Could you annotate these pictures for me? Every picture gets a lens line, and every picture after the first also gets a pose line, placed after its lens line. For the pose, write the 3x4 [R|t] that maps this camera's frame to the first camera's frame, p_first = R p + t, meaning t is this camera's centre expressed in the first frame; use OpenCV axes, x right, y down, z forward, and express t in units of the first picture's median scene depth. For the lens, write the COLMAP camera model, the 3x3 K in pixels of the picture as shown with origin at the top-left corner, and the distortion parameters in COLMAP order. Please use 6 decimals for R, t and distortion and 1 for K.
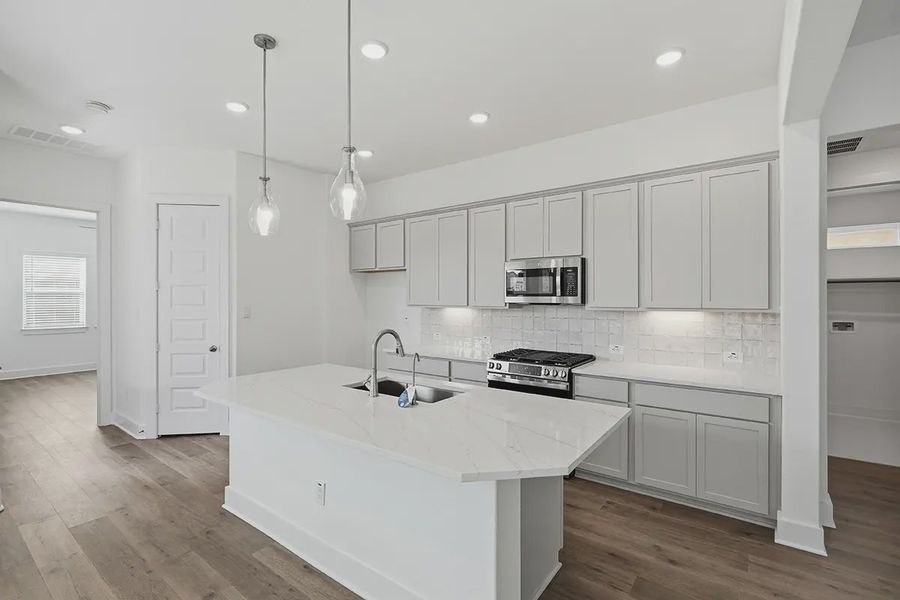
lens RADIAL K [[411.6, 0, 448.7], [0, 411.6, 297.7], [0, 0, 1]] dist [-0.001258, 0.000028]
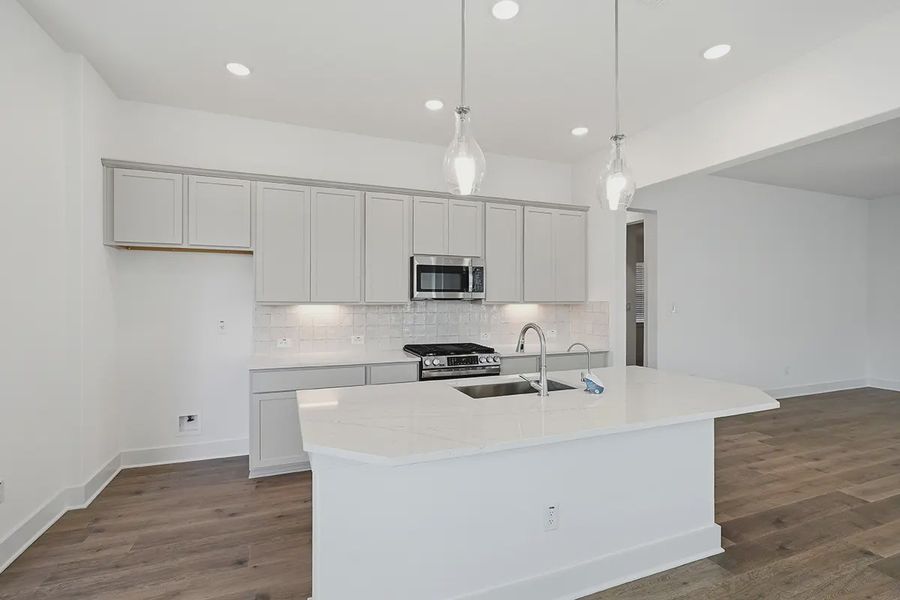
lens RADIAL K [[414.7, 0, 448.4], [0, 414.7, 301.1], [0, 0, 1]] dist [-0.003689, 0.000070]
pose [[0.526831, -0.003181, 0.849964, -0.729889], [-0.004751, 0.999966, 0.006688, 0.014229], [-0.849957, -0.007562, 0.526798, 0.465001]]
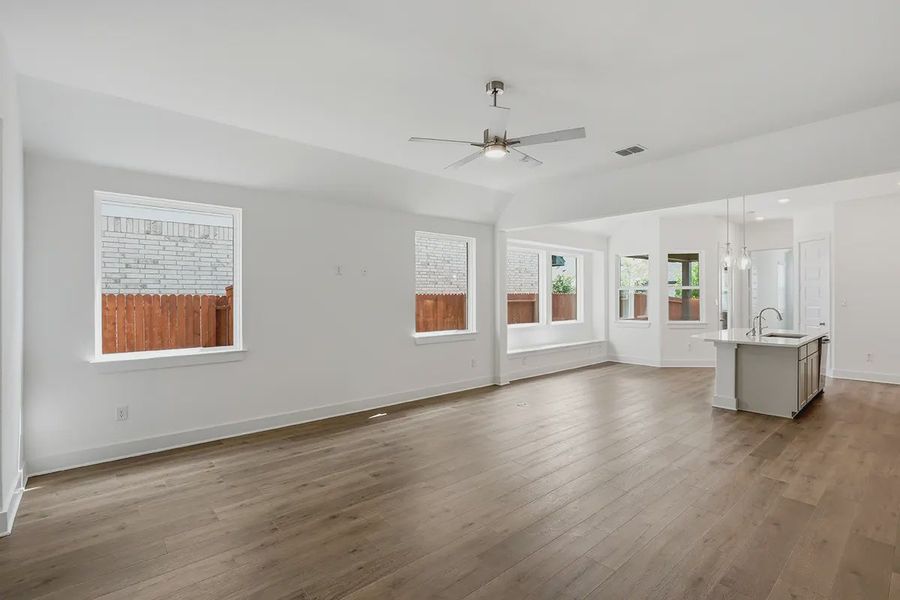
lens RADIAL K [[422.7, 0, 451.8], [0, 422.7, 302.9], [0, 0, 1]] dist [-0.002693, 0.000661]
pose [[-0.195205, 0.012311, -0.980685, 1.740032], [0.004161, 0.999923, 0.011724, 0.013451], [0.980754, -0.001792, -0.195241, -0.191942]]
